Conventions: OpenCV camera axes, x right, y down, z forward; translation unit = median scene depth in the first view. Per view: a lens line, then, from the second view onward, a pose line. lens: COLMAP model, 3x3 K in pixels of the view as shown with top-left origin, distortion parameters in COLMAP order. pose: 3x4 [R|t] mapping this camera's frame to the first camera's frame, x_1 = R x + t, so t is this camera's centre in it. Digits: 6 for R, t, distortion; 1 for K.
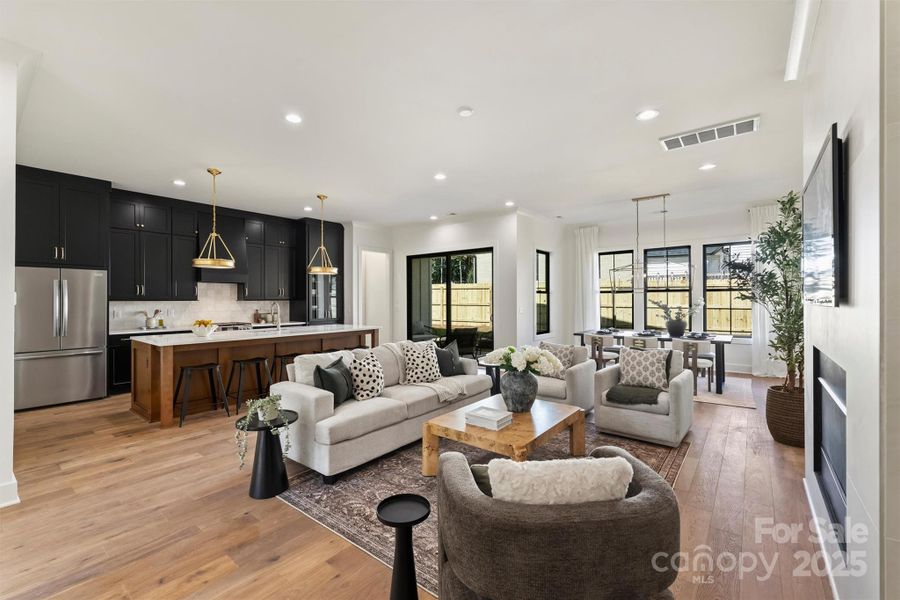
lens RADIAL K [[369.2, 0, 452.7], [0, 369.2, 299.0], [0, 0, 1]] dist [-0.003718, -0.000284]
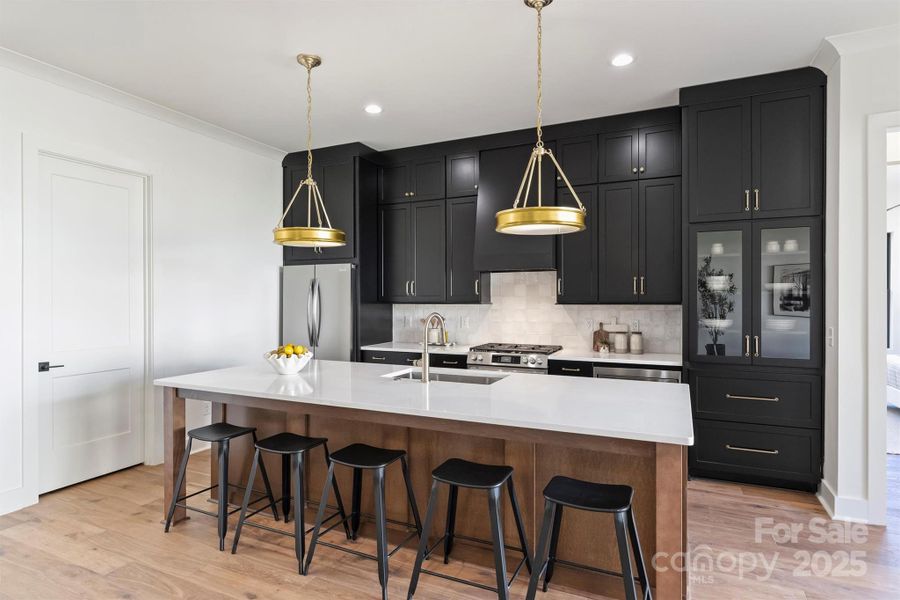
lens RADIAL K [[491.3, 0, 446.6], [0, 491.3, 300.0], [0, 0, 1]] dist [-0.001804, -0.000191]
pose [[0.210963, 0.003730, -0.977487, 0.059452], [0.007750, 0.999955, 0.005489, -0.006939], [0.977463, -0.008733, 0.210925, 0.822365]]
